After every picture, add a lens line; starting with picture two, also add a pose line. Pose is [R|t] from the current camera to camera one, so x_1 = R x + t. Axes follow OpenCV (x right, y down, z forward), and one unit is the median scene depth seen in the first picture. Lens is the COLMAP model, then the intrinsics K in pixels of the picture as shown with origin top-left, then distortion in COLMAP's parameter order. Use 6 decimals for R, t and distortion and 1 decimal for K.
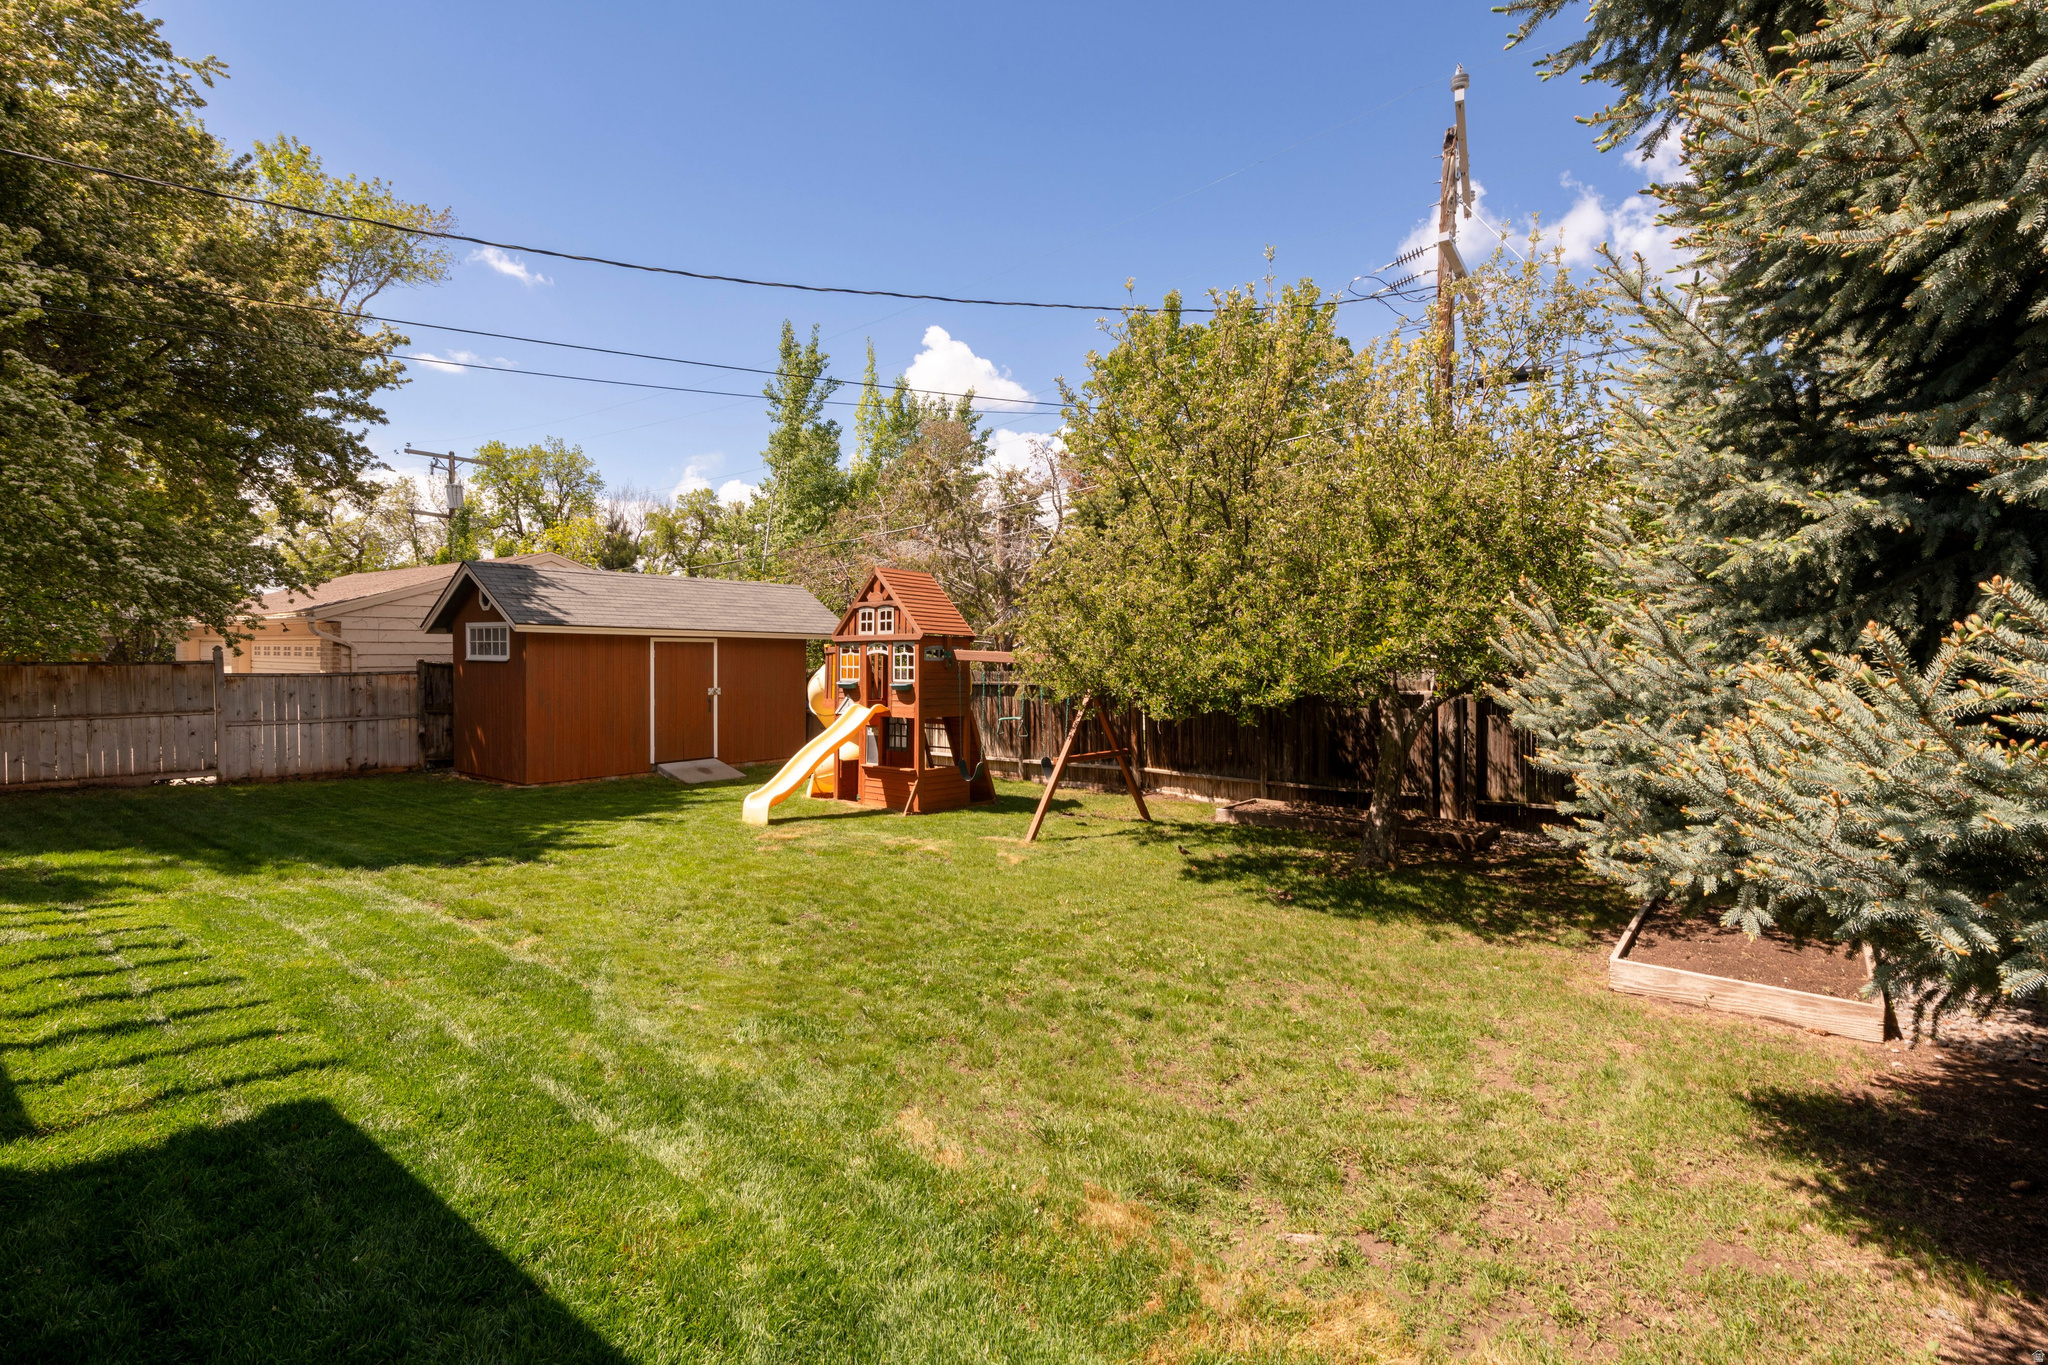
lens RADIAL K [[932.9, 0, 1024.0], [0, 932.9, 682.5], [0, 0, 1]] dist [-0.000799, -0.000407]
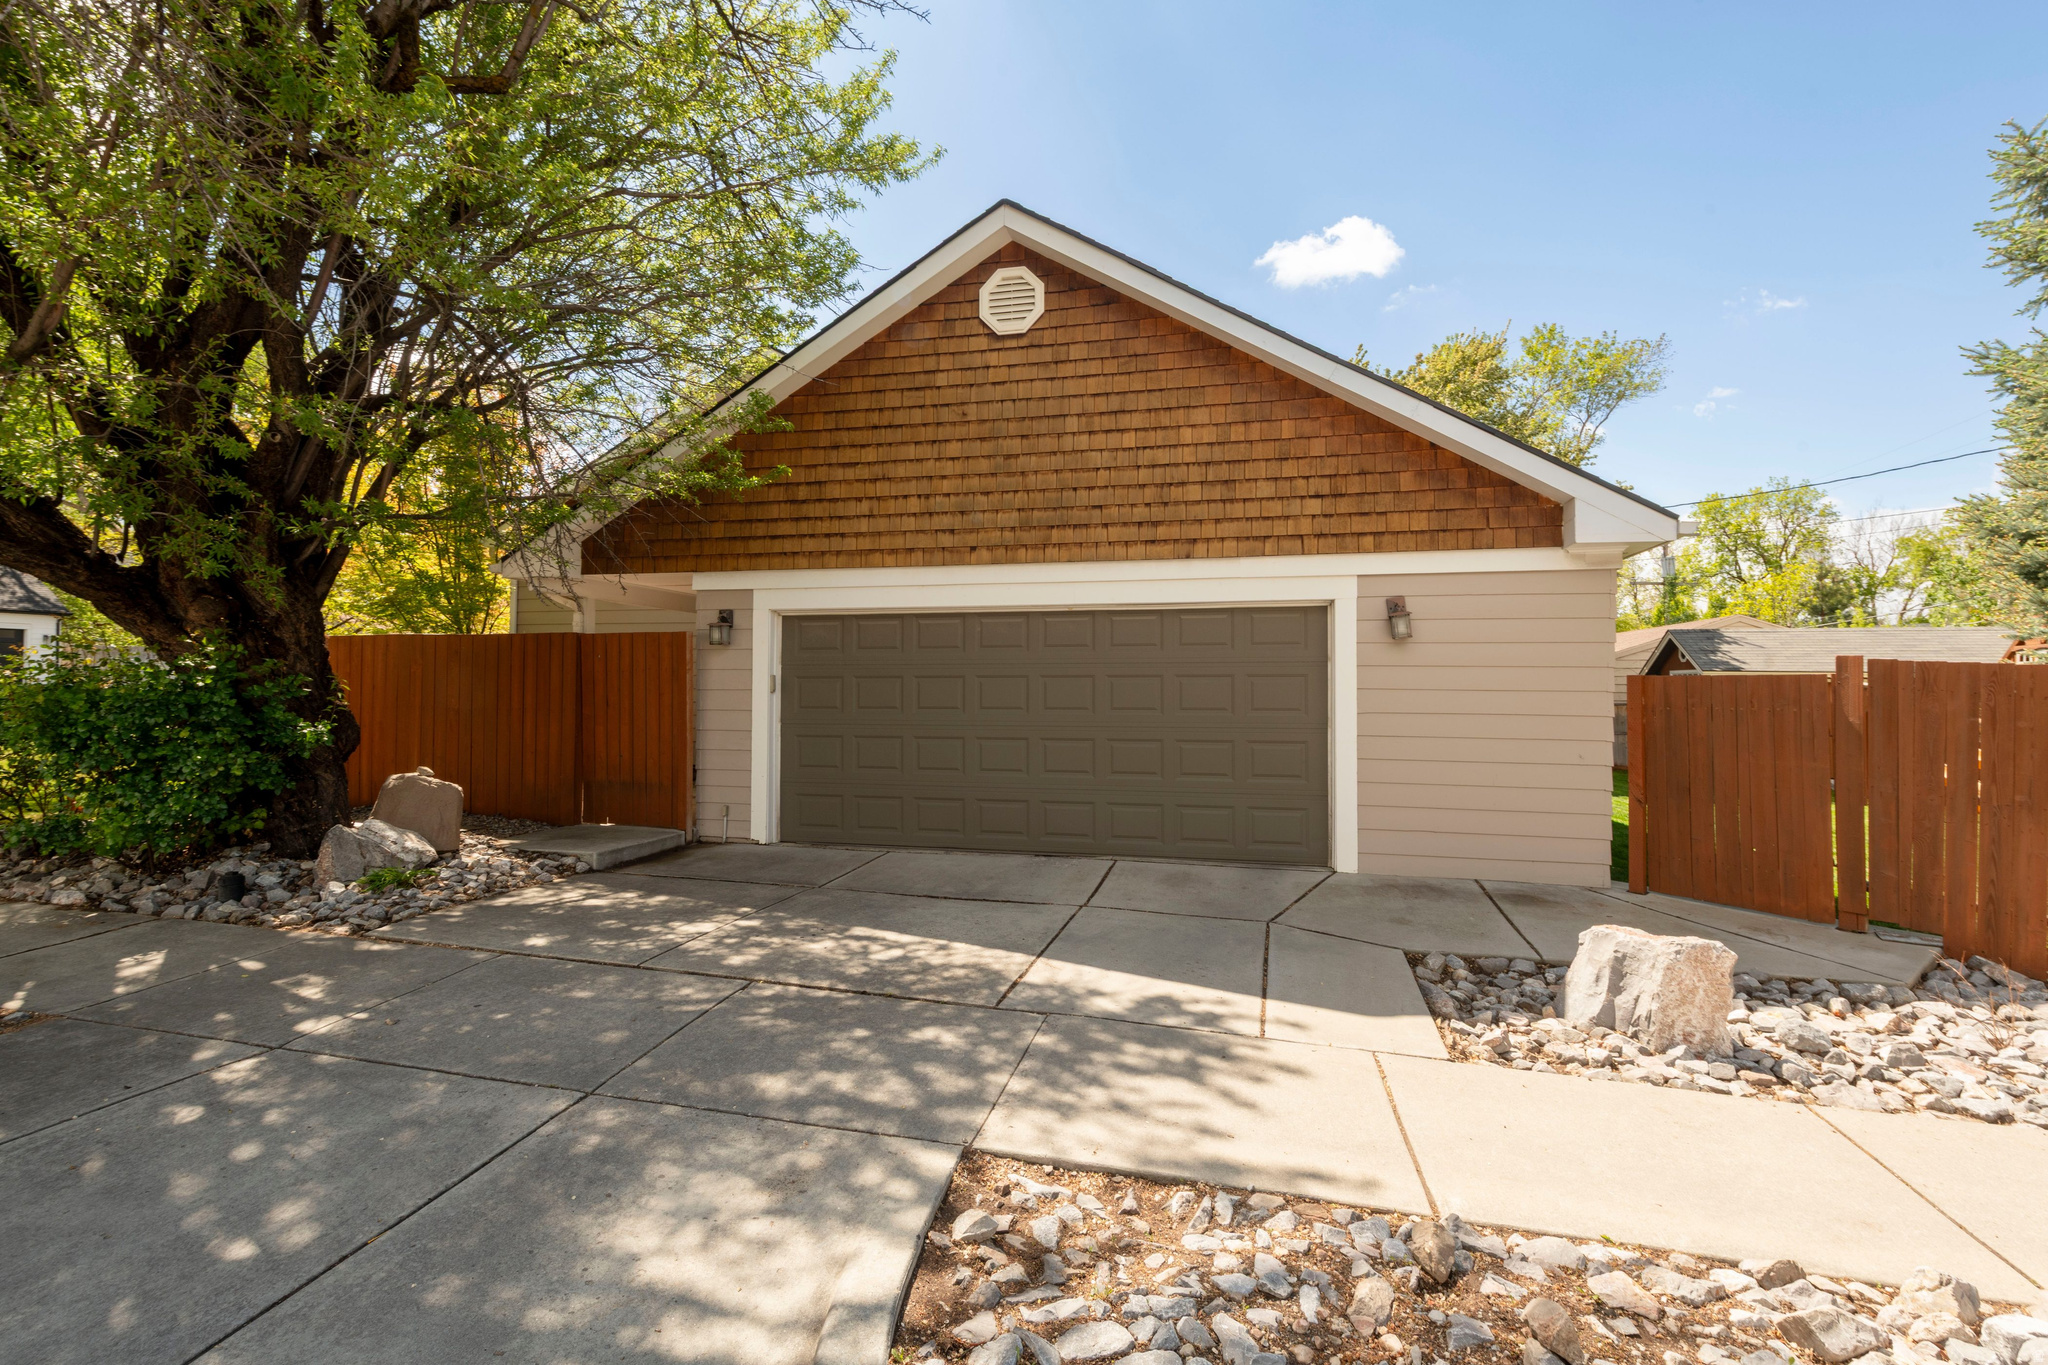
lens RADIAL K [[932.9, 0, 1024.0], [0, 932.9, 682.5], [0, 0, 1]] dist [-0.000799, -0.000407]
pose [[0.402049, -0.020711, -0.915384, 0.069738], [-0.026240, 0.999073, -0.034129, 0.006432], [0.915242, 0.037741, 0.401133, -0.108213]]
